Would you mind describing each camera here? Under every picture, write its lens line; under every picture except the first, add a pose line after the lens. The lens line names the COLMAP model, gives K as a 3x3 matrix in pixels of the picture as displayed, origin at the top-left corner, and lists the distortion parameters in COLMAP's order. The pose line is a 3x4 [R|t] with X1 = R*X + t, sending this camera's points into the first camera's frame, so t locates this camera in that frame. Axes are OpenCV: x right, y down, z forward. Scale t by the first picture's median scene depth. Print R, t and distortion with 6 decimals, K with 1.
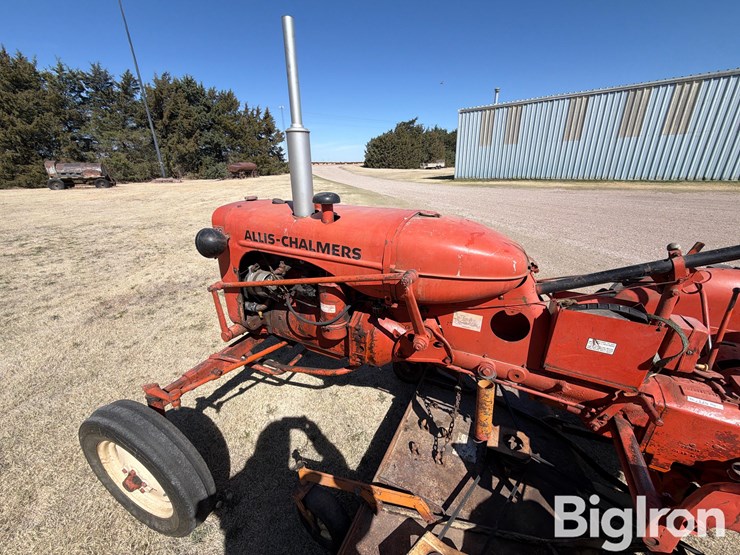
lens RADIAL K [[295.8, 0, 370.0], [0, 295.8, 277.4], [0, 0, 1]] dist [0.002421, -0.000127]
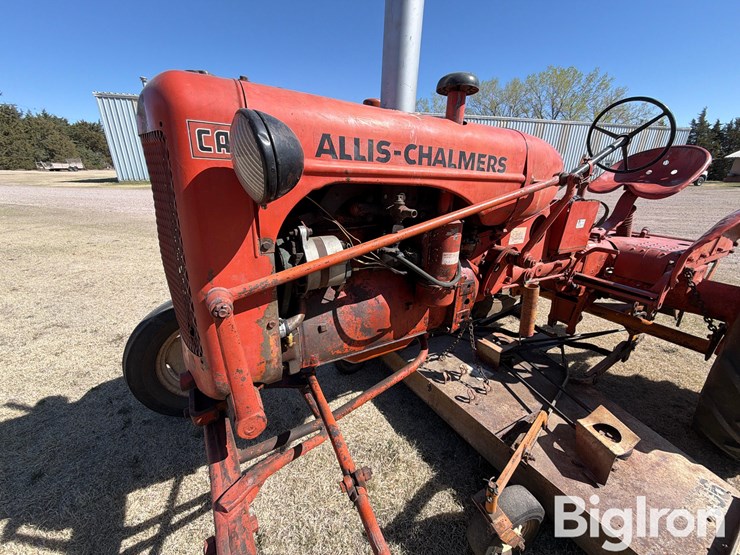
lens RADIAL K [[295.8, 0, 372.6], [0, 295.8, 277.2], [0, 0, 1]] dist [0.002421, -0.000127]
pose [[0.546402, -0.260639, 0.795935, -0.055439], [0.276972, 0.953106, 0.121968, 0.000724], [-0.790399, 0.153808, 0.592969, 0.050873]]
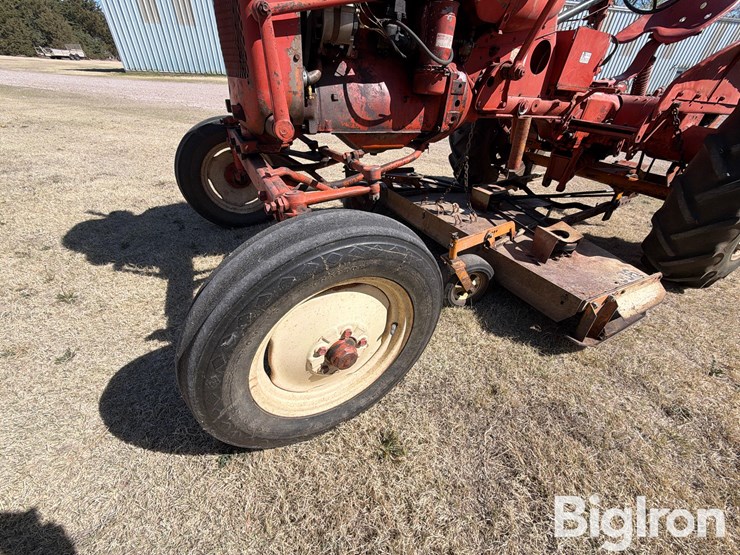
lens RADIAL K [[295.8, 0, 372.0], [0, 295.8, 277.3], [0, 0, 1]] dist [0.002421, -0.000127]
pose [[0.607110, -0.412549, 0.679133, -0.074765], [0.230481, 0.909348, 0.346358, 0.025050], [-0.760458, -0.053750, 0.647159, 0.040362]]
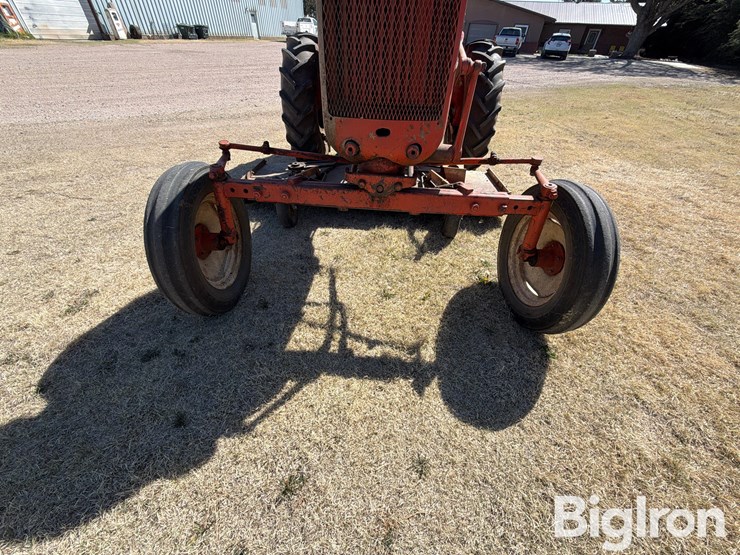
lens RADIAL K [[295.8, 0, 371.7], [0, 295.8, 273.1], [0, 0, 1]] dist [0.002421, -0.000127]
pose [[-0.369641, -0.581325, 0.724863, -0.092406], [0.309220, 0.658688, 0.685940, -0.014477], [-0.876212, 0.477694, -0.063721, 0.114632]]
